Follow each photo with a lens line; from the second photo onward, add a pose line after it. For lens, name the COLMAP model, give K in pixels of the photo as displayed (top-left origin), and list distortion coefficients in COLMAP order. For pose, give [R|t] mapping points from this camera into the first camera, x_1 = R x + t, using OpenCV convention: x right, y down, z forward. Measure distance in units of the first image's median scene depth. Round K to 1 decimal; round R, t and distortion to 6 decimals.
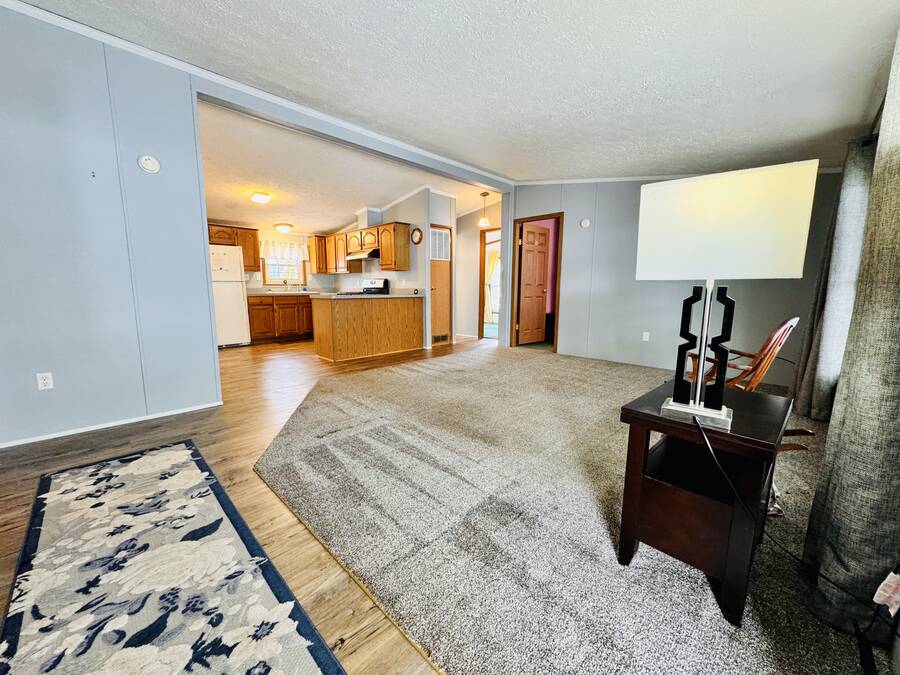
lens RADIAL K [[357.3, 0, 450.0], [0, 357.3, 337.5], [0, 0, 1]] dist [-0.000919, -0.000018]
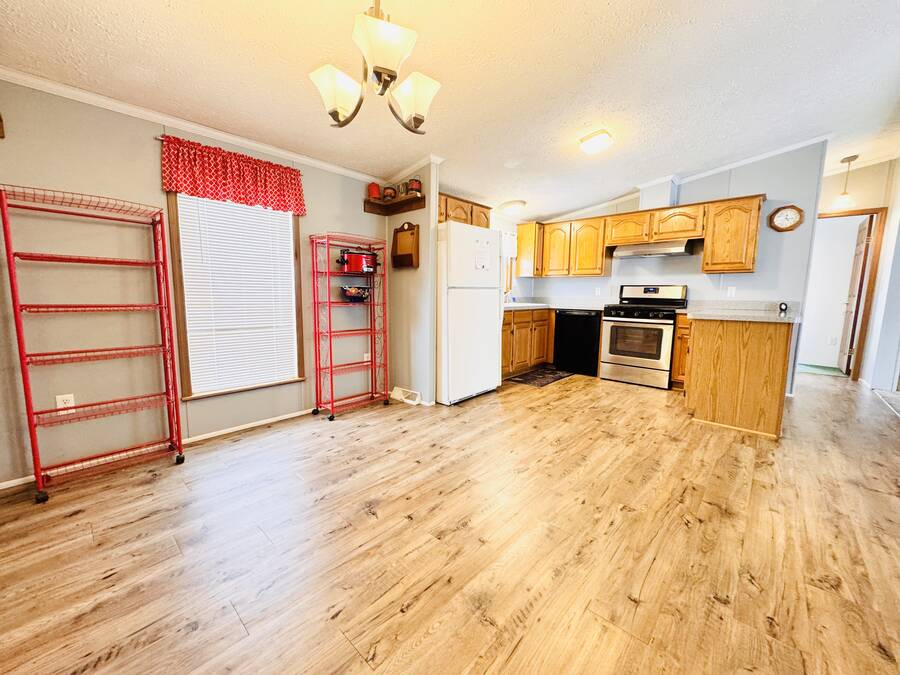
lens RADIAL K [[357.3, 0, 450.0], [0, 357.3, 337.5], [0, 0, 1]] dist [-0.000919, -0.000018]
pose [[0.998561, -0.003872, 0.053486, -0.680080], [0.004944, 0.999789, -0.019923, -0.056692], [-0.053397, 0.020159, 0.998370, 0.375075]]
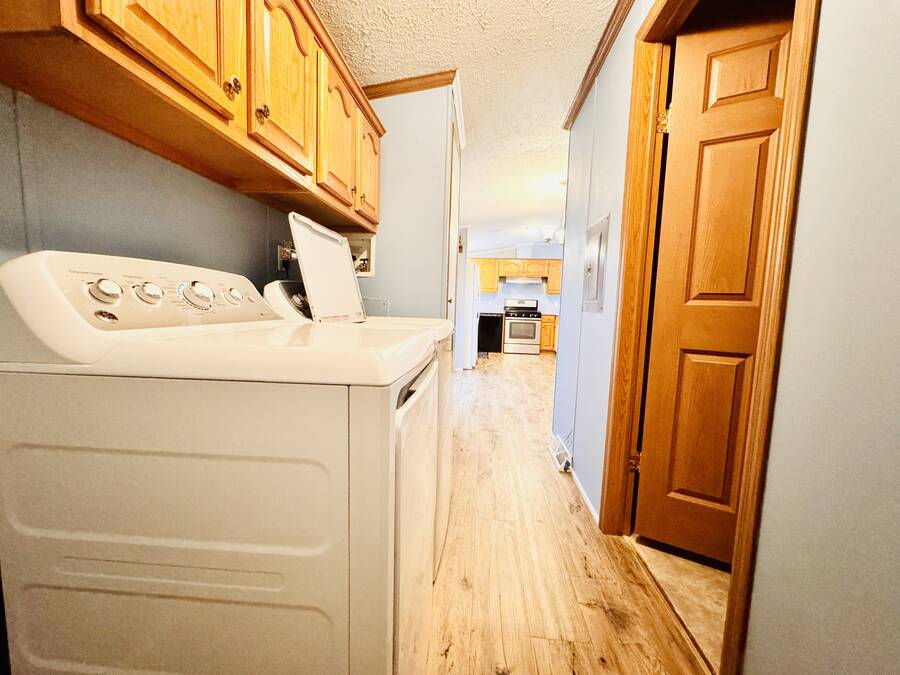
lens RADIAL K [[357.3, 0, 450.0], [0, 357.3, 337.5], [0, 0, 1]] dist [-0.000919, -0.000018]
pose [[0.769240, -0.050027, 0.636998, -1.279276], [0.073697, 0.997223, -0.010679, -0.041381], [-0.634695, 0.055160, 0.770792, 0.238334]]
